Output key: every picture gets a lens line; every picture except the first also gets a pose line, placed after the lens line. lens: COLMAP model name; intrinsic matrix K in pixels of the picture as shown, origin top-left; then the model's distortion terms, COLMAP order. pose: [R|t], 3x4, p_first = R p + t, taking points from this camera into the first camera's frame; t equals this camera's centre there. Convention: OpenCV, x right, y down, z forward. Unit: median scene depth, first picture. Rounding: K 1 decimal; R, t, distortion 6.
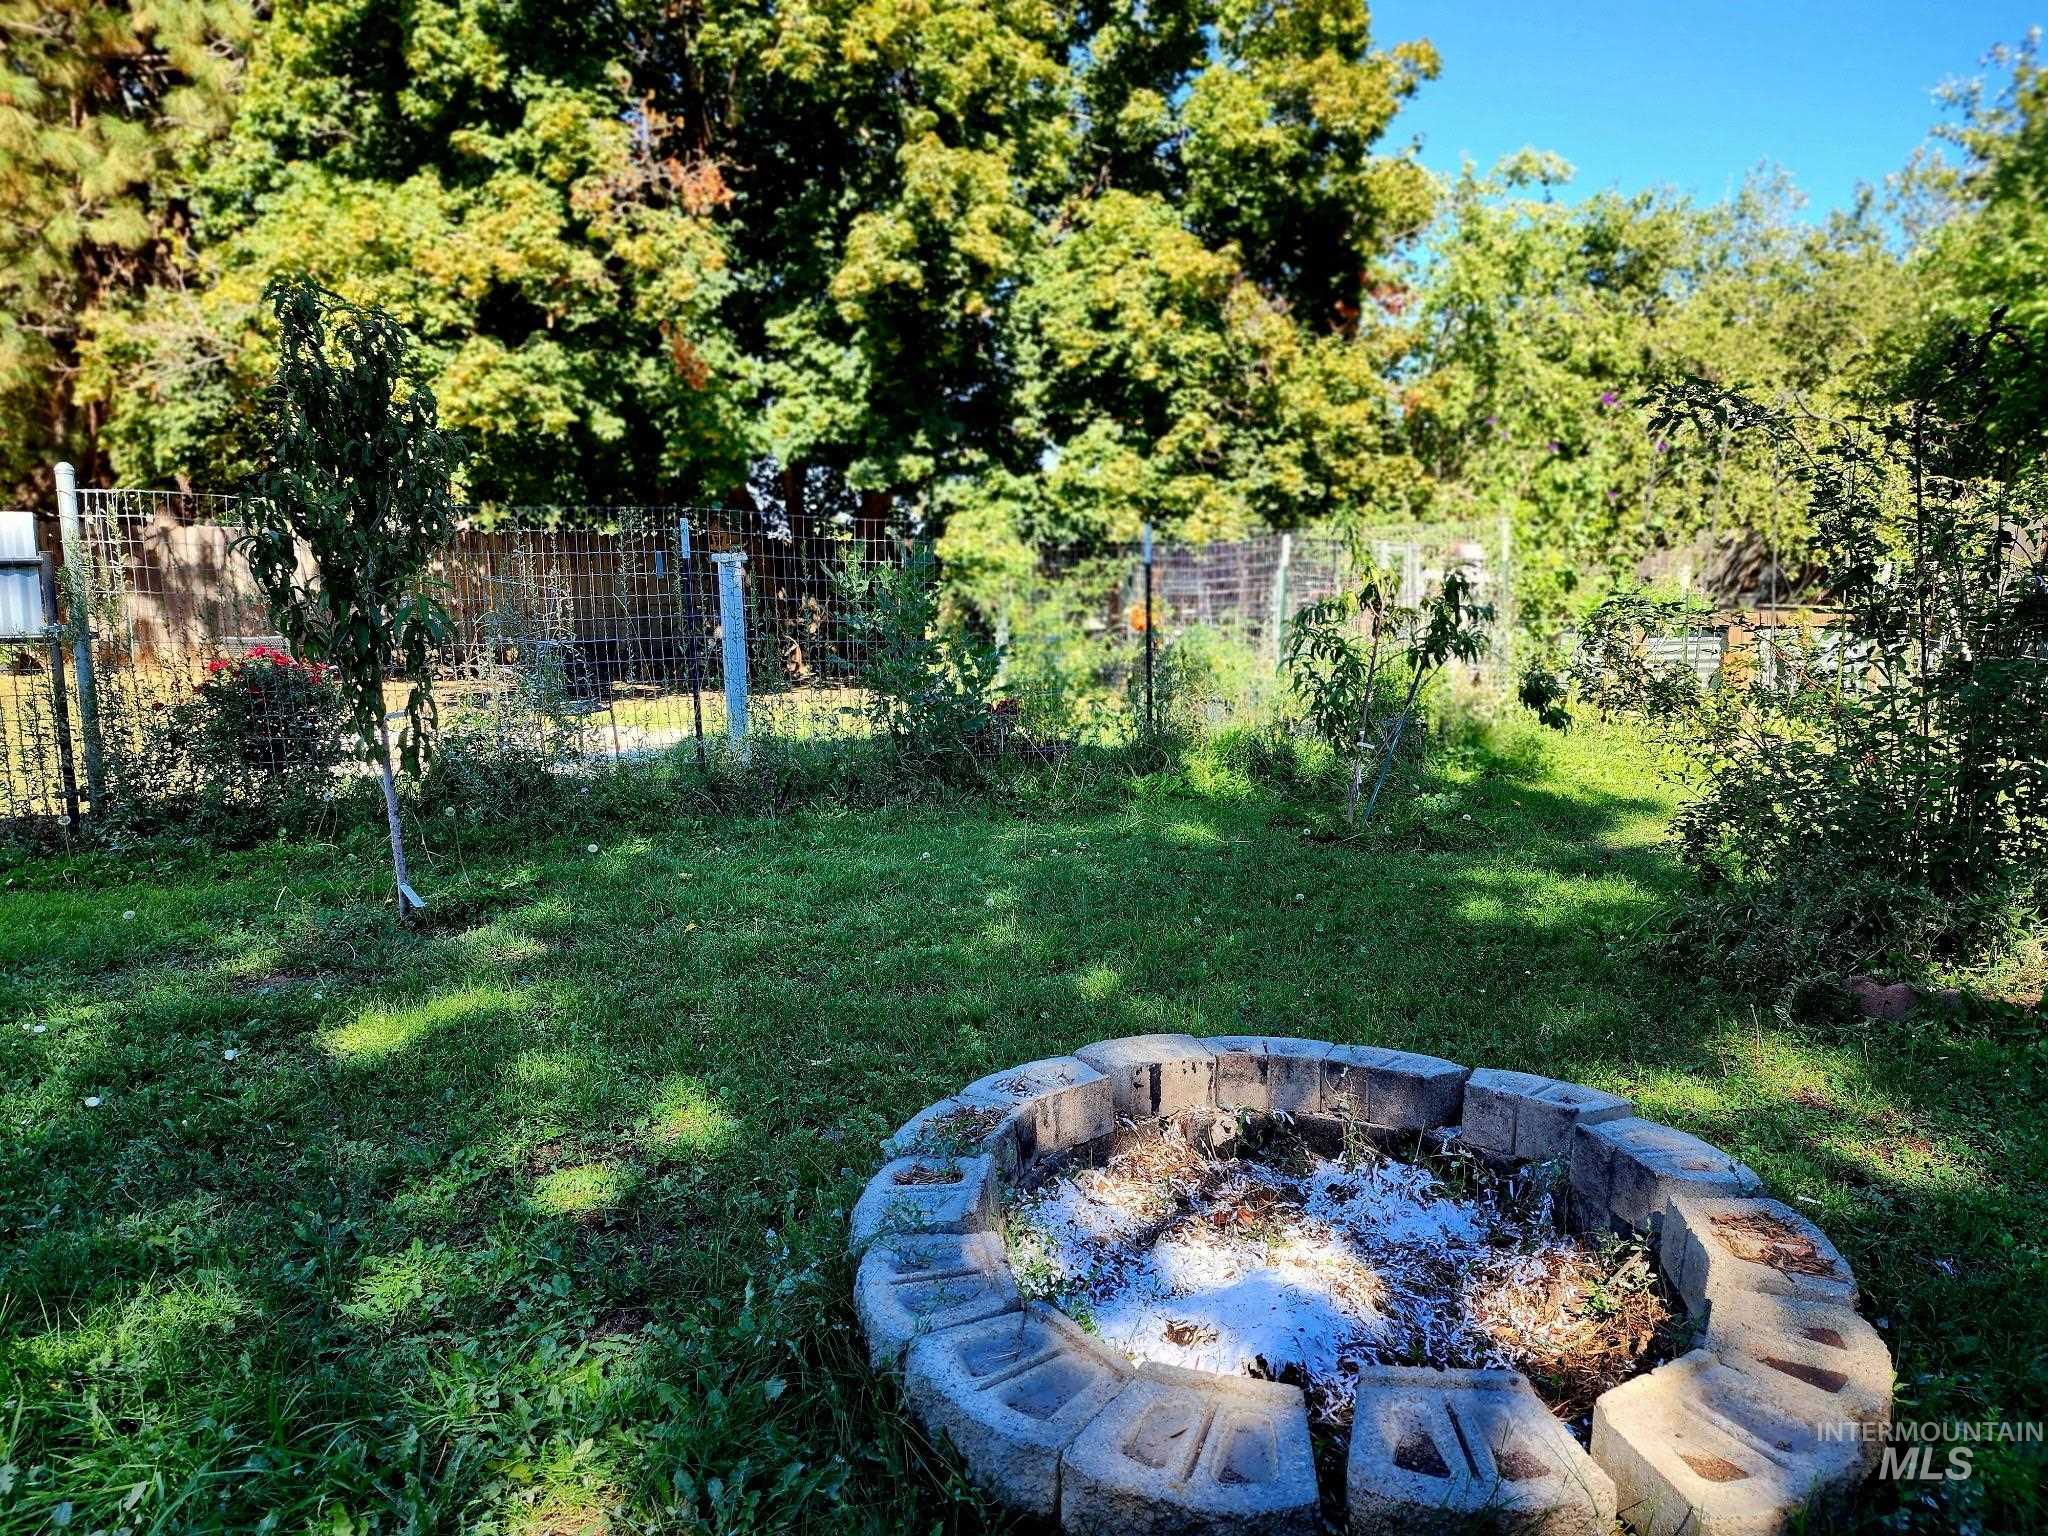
lens RADIAL K [[1295.0, 0, 1024.0], [0, 1295.0, 768.0], [0, 0, 1]] dist [0.030491, 0.000147]
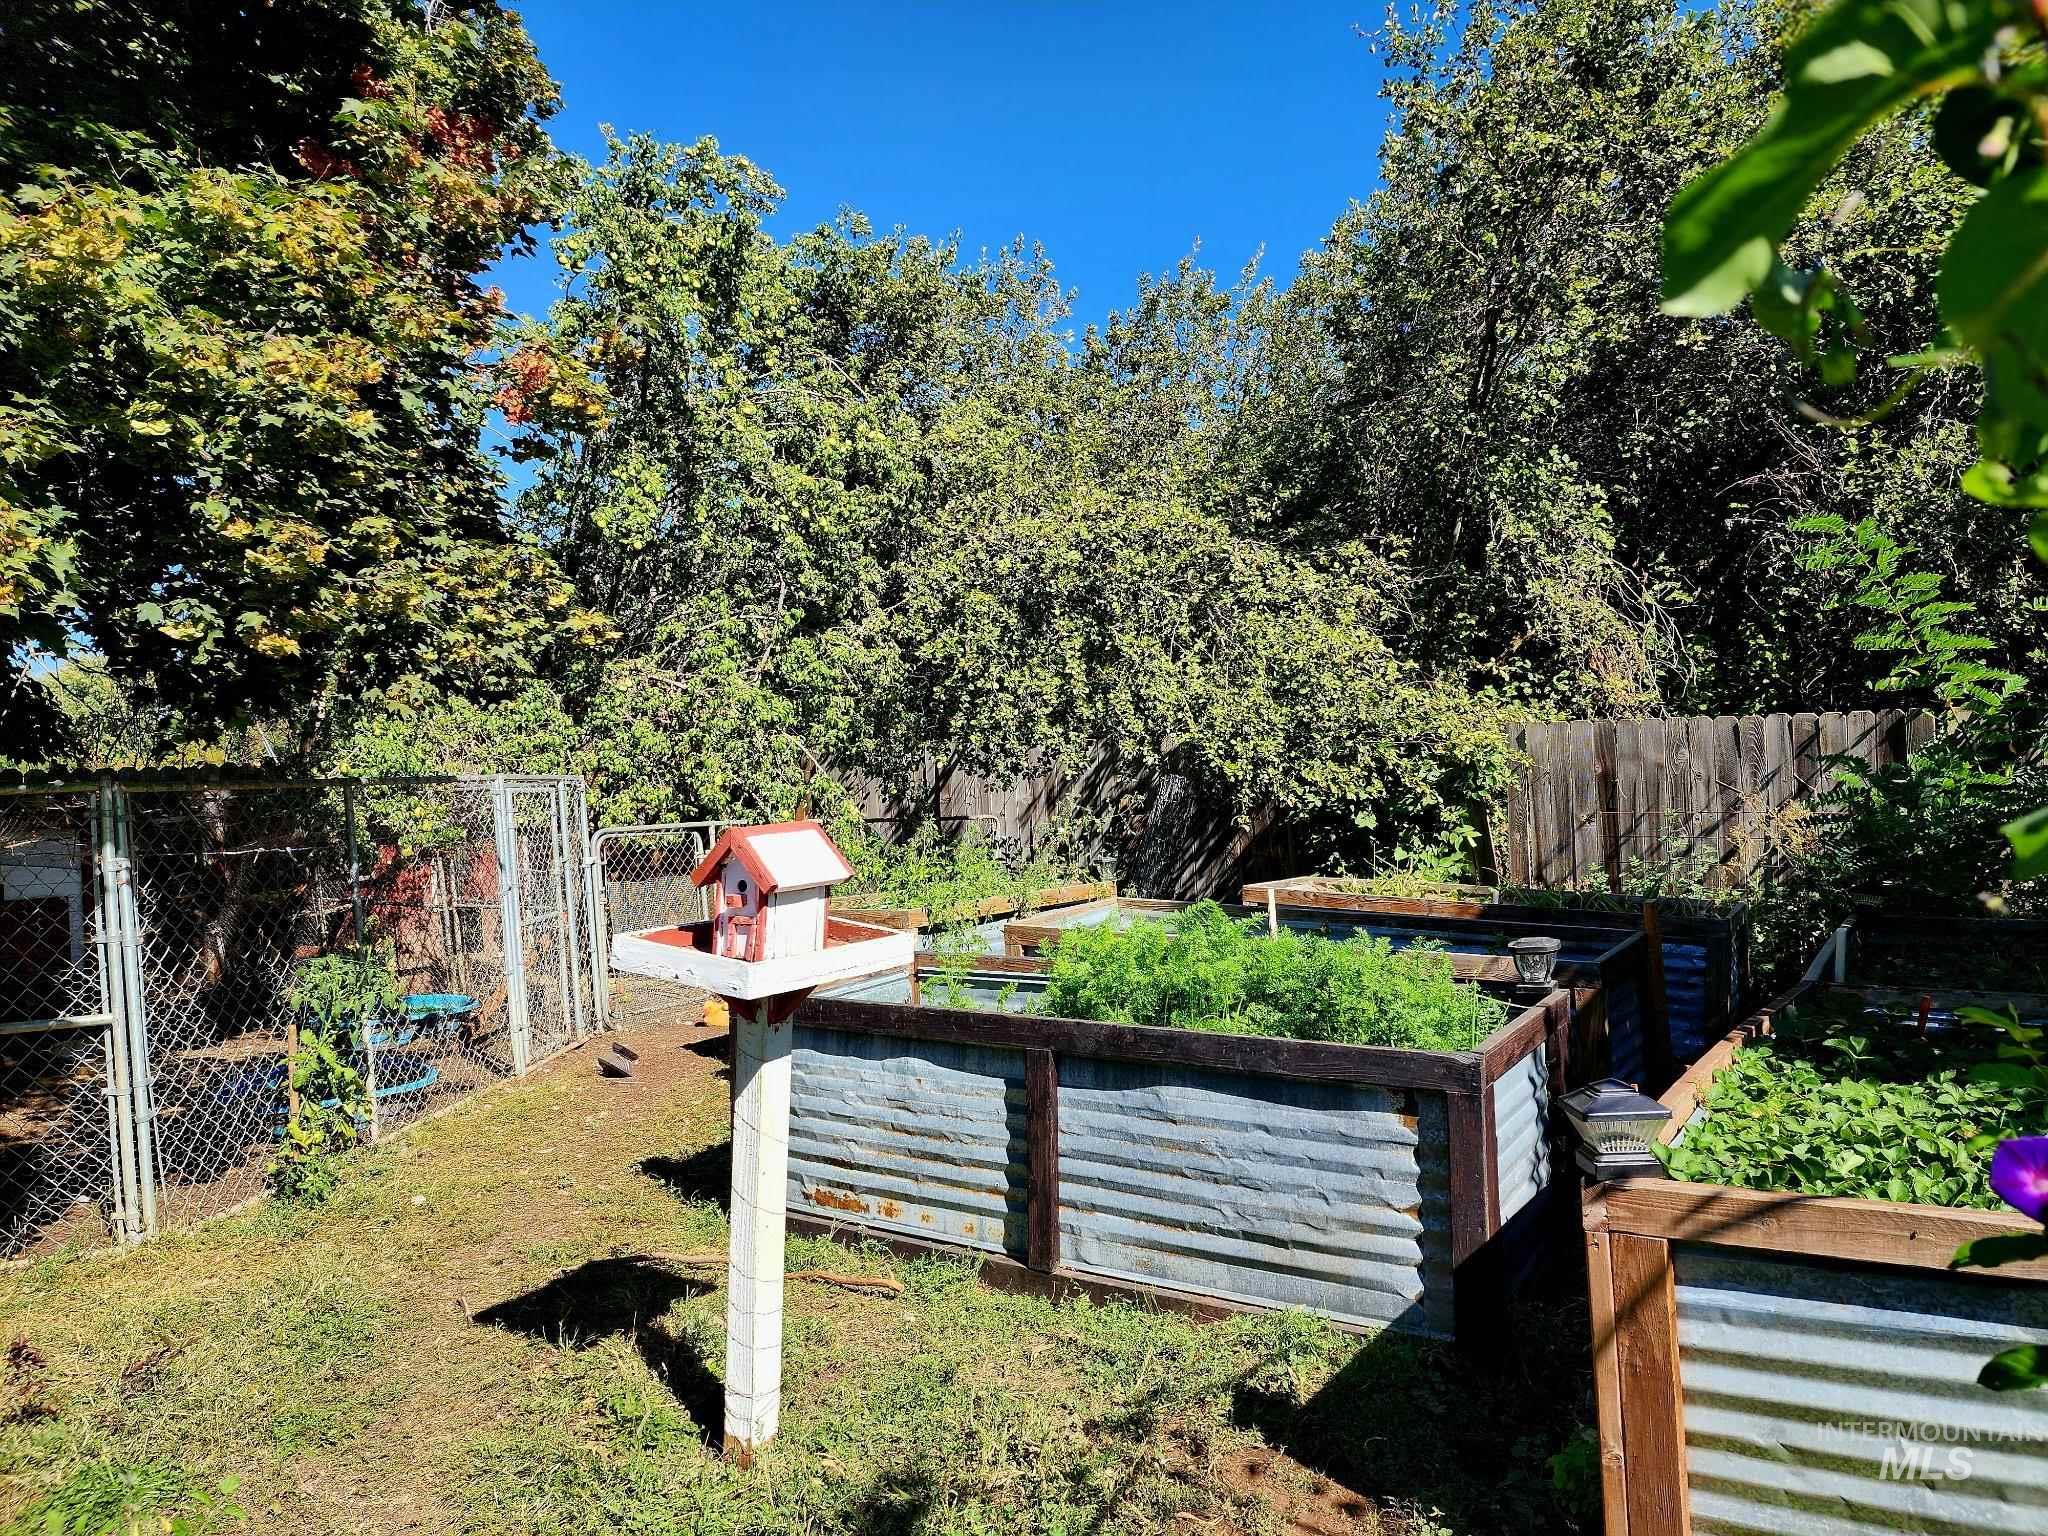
lens RADIAL K [[1295.0, 0, 1024.0], [0, 1295.0, 768.0], [0, 0, 1]] dist [0.030491, 0.000147]
pose [[0.817298, -0.023923, 0.575718, 0.223933], [0.110588, 0.987076, -0.115977, -0.140215], [-0.565503, 0.158456, 0.809381, 0.722180]]
